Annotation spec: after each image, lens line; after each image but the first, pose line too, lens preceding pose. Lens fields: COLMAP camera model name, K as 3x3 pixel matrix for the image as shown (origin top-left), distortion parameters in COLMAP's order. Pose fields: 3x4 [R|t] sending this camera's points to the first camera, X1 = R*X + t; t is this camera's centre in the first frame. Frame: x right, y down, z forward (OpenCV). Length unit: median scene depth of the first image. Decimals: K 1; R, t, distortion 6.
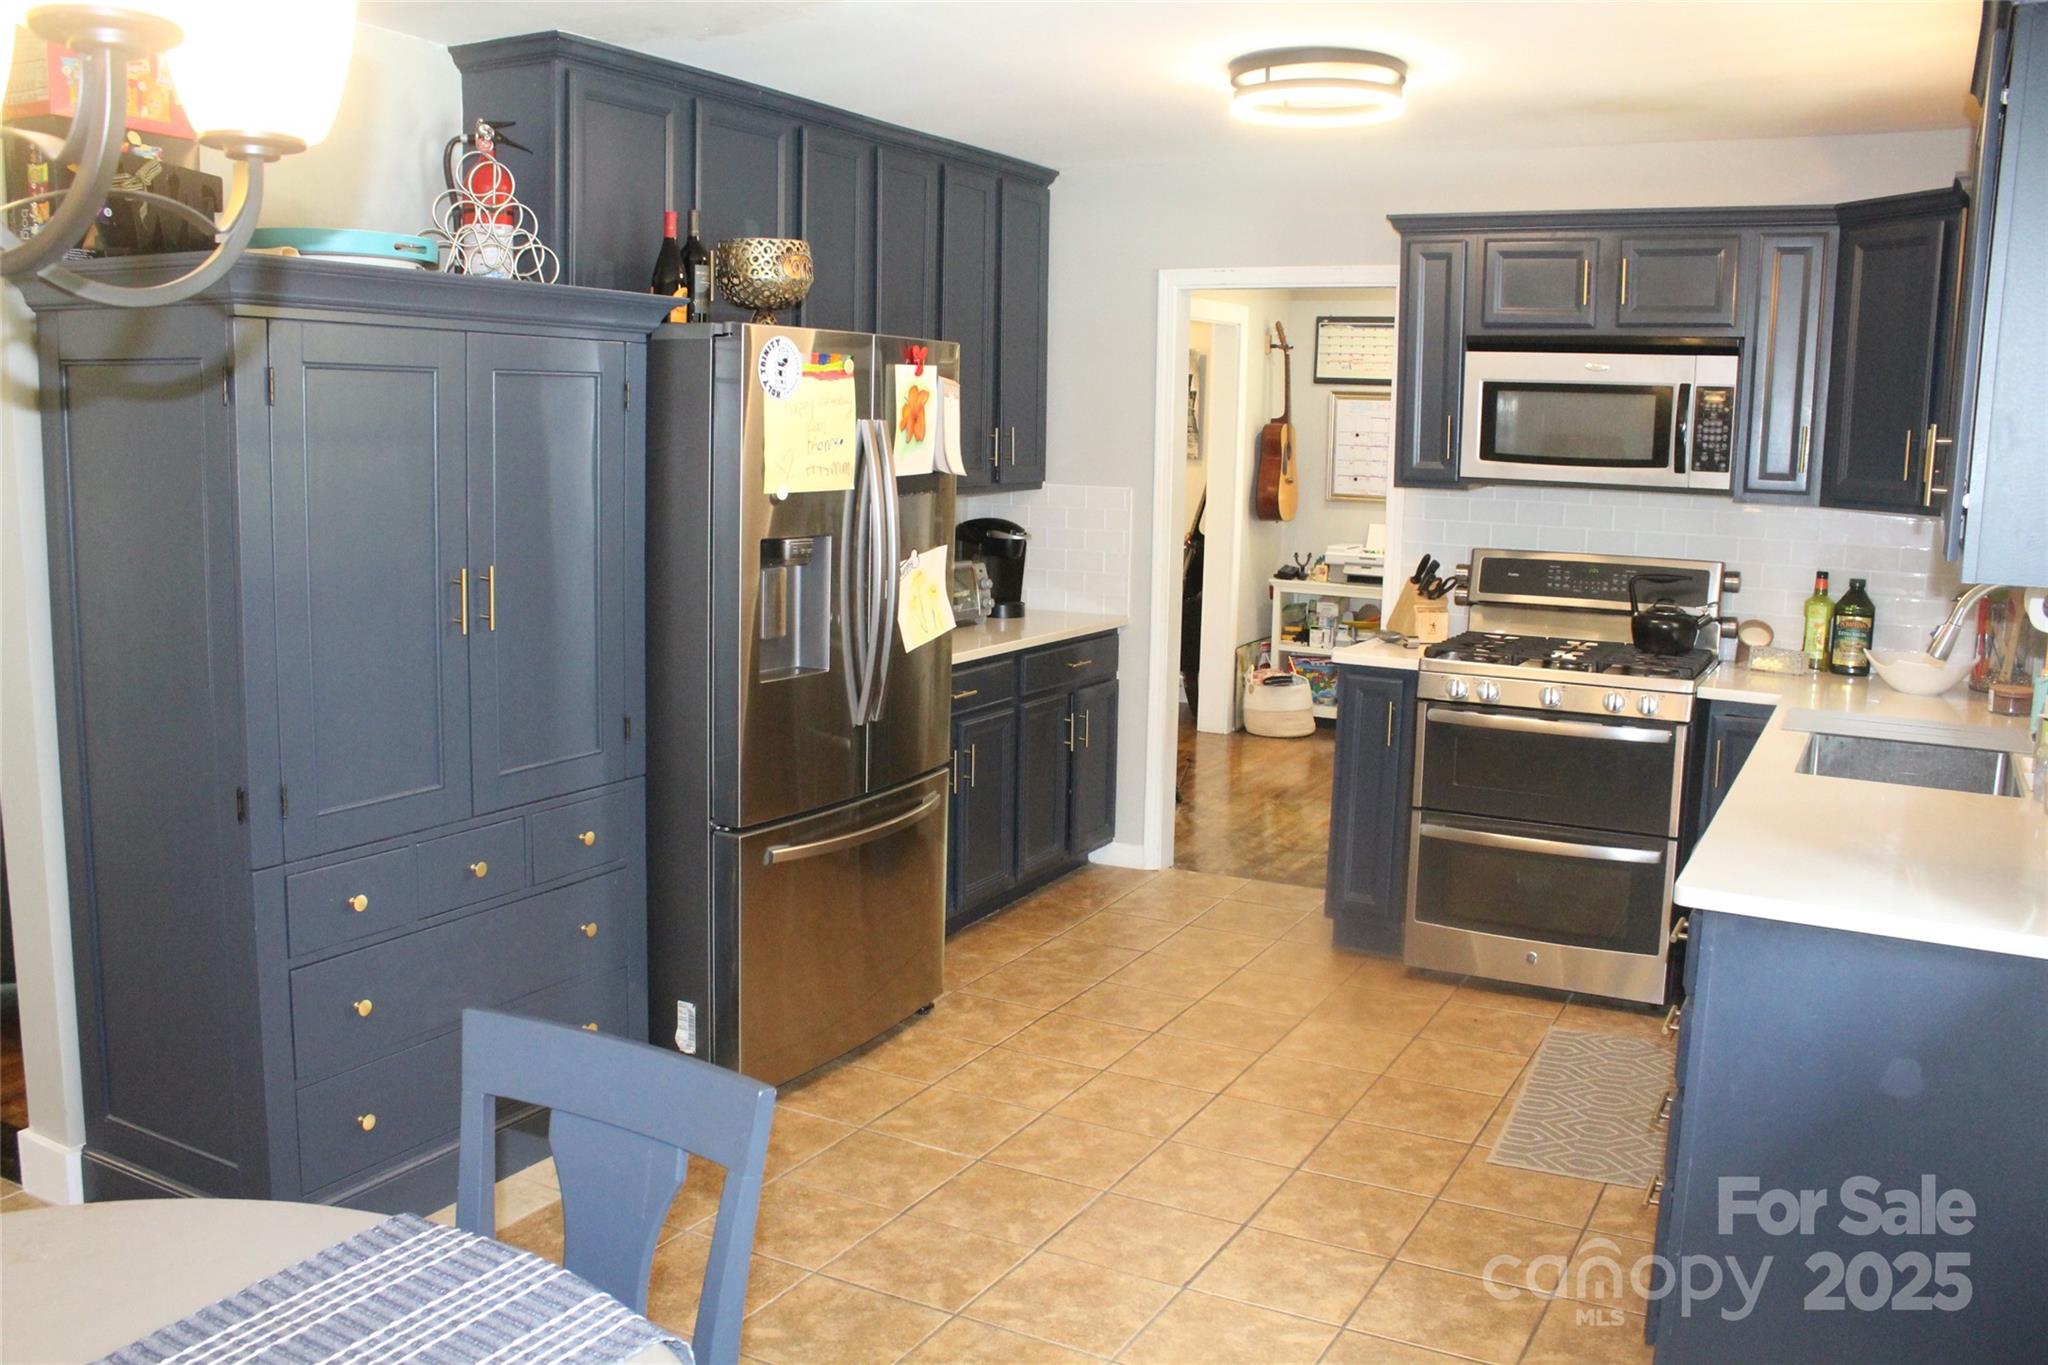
lens RADIAL K [[1731.3, 0, 1010.3], [0, 1731.3, 684.3], [0, 0, 1]] dist [-0.149377, 0.137978]
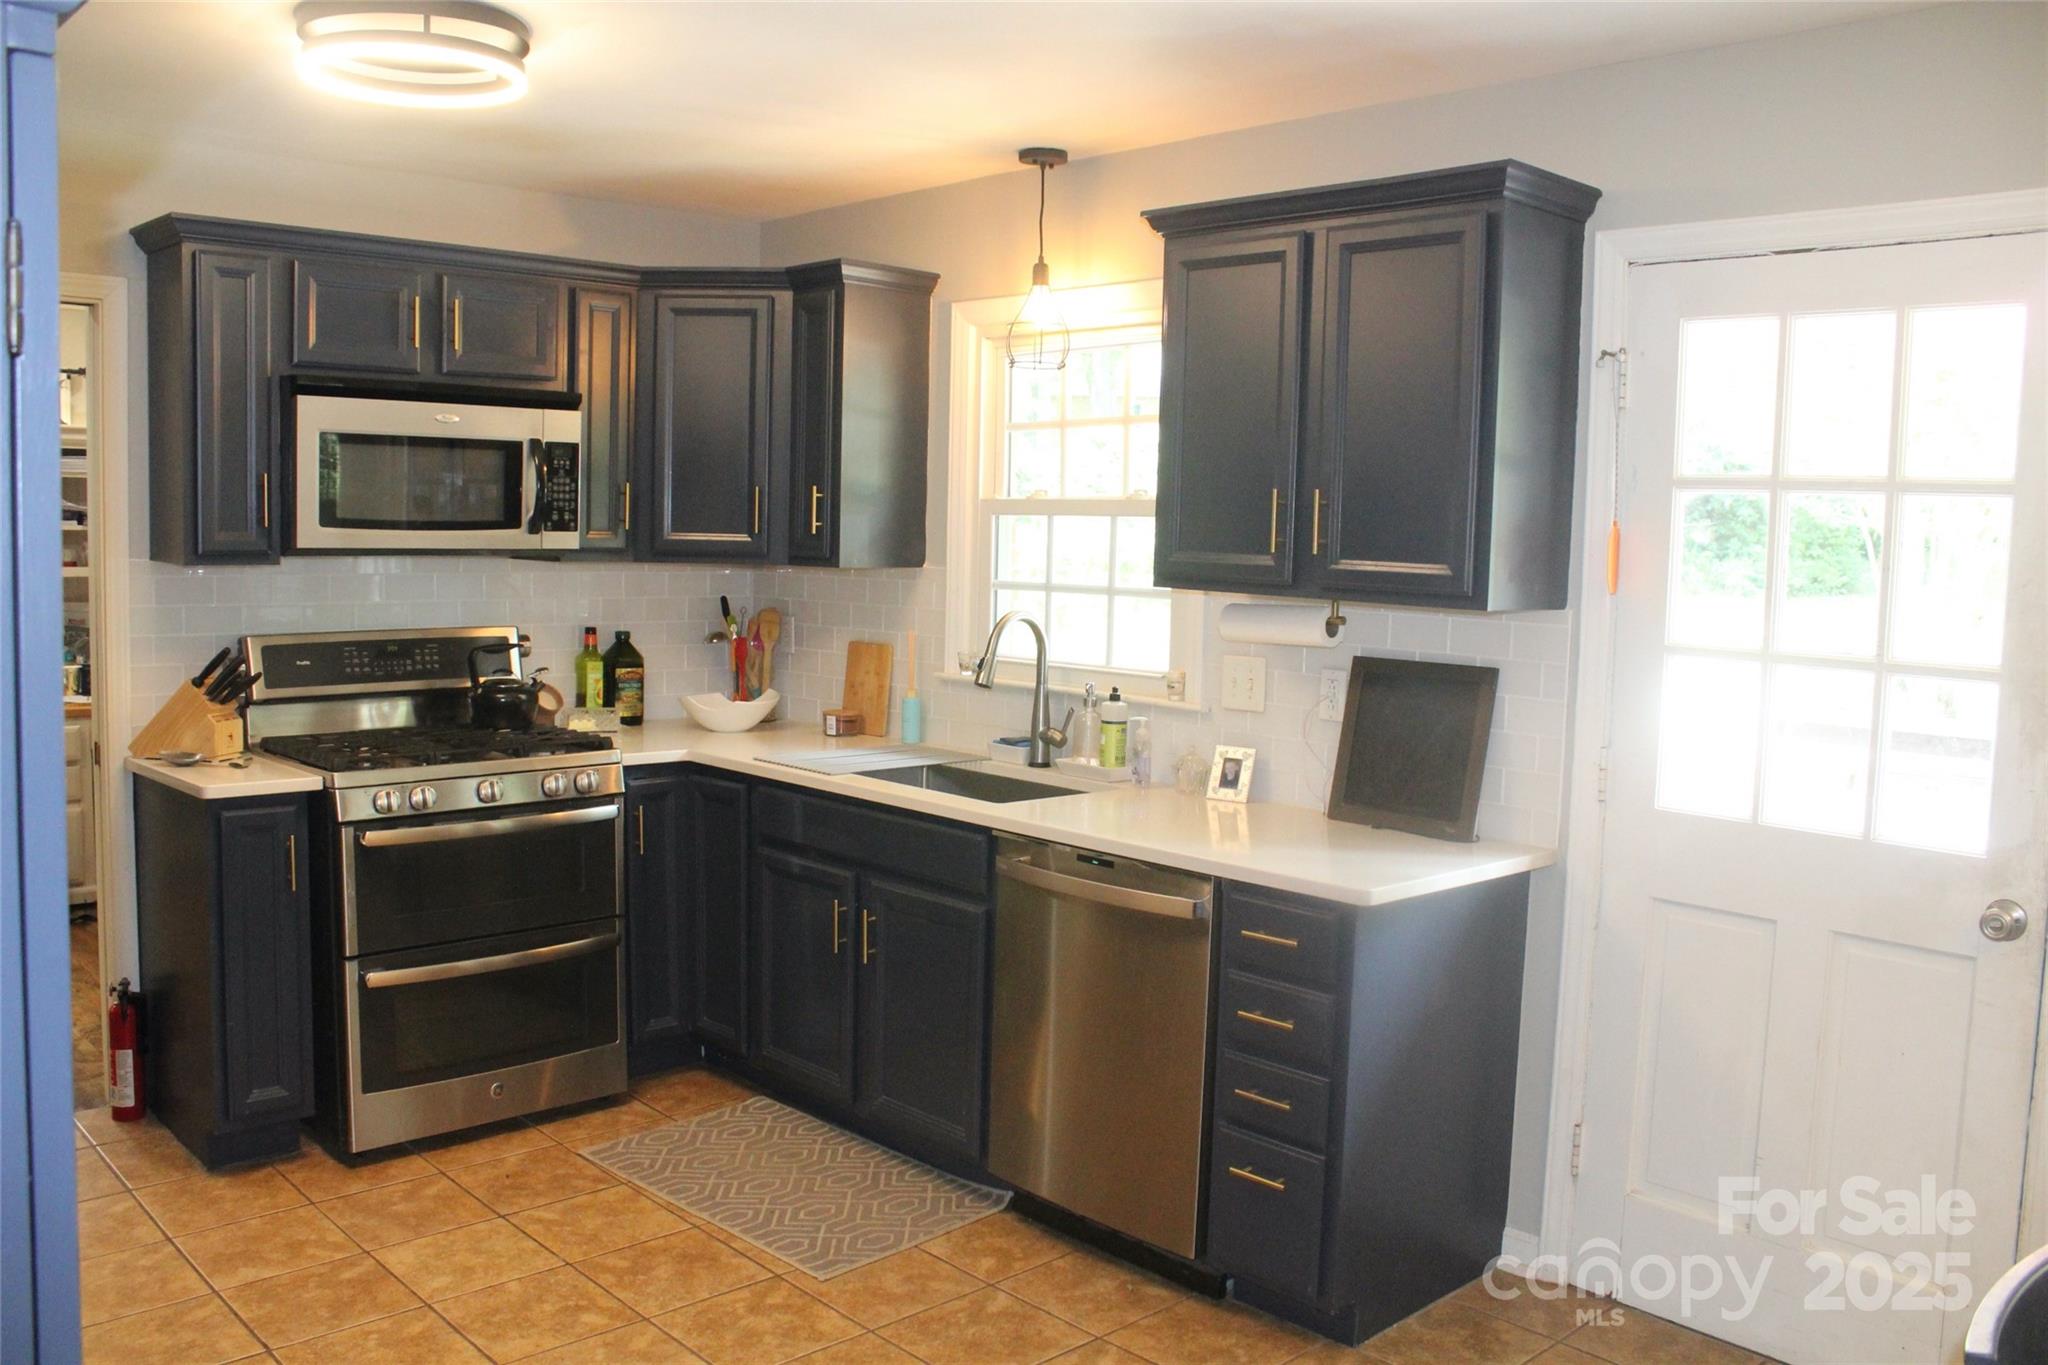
lens RADIAL K [[1731.3, 0, 1010.3], [0, 1731.3, 684.3], [0, 0, 1]] dist [-0.149377, 0.137978]
pose [[0.323389, -0.101776, 0.940777, -0.421214], [0.132044, 0.989326, 0.061639, -0.066743], [-0.937008, 0.104290, 0.333376, 0.452818]]
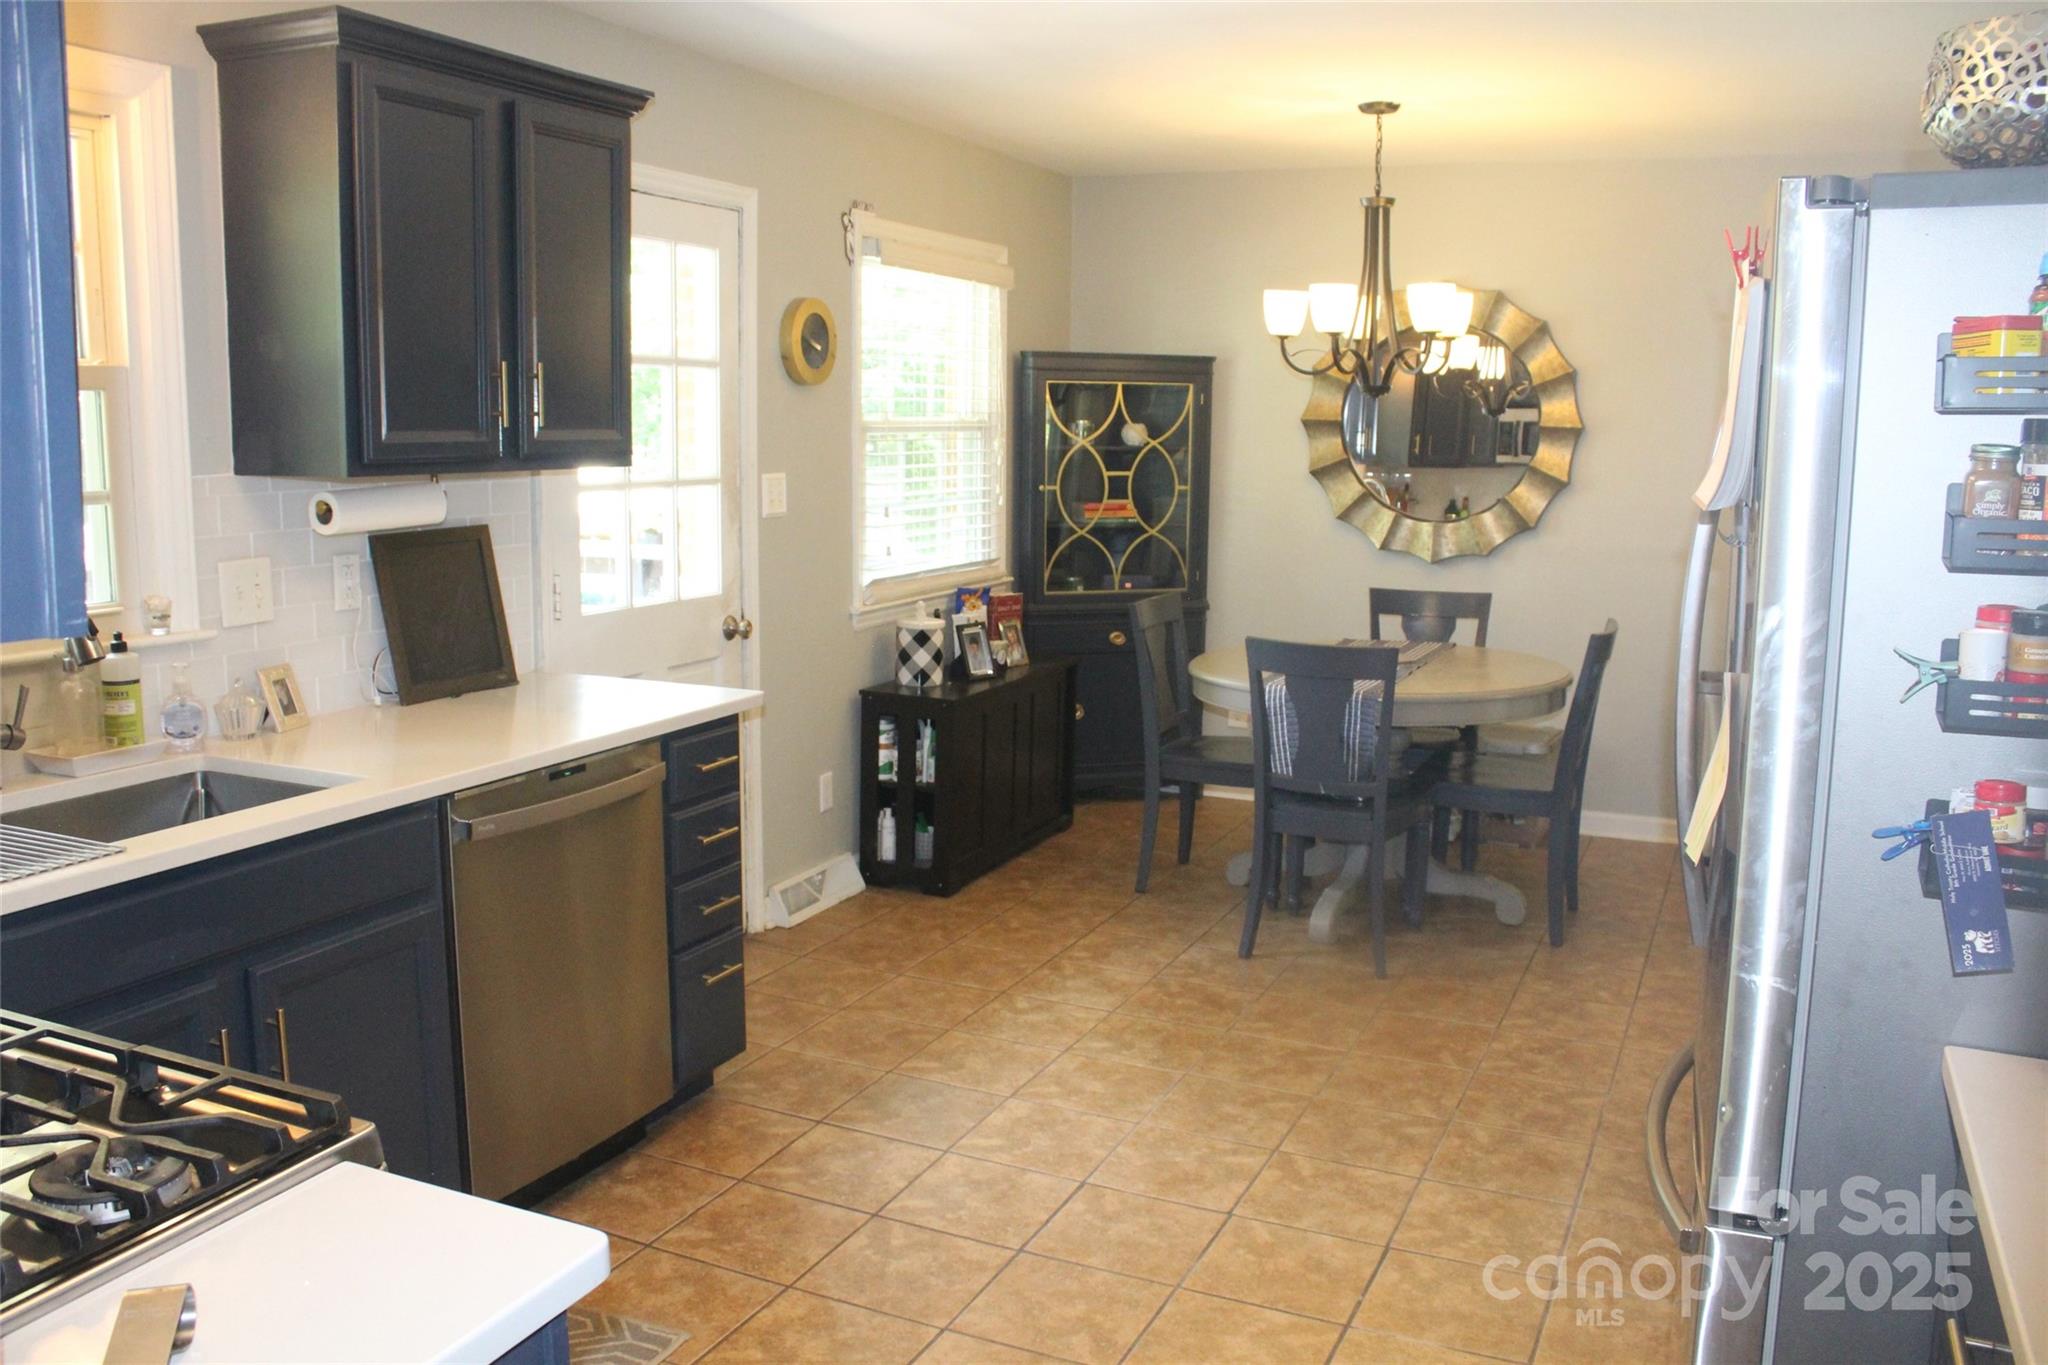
lens RADIAL K [[1731.3, 0, 1010.3], [0, 1731.3, 684.3], [0, 0, 1]] dist [-0.149377, 0.137978]
pose [[-0.996857, -0.022806, -0.075875, 0.163060], [-0.045269, 0.949909, 0.309232, -0.191355], [0.065022, 0.311695, -0.947955, 1.319791]]
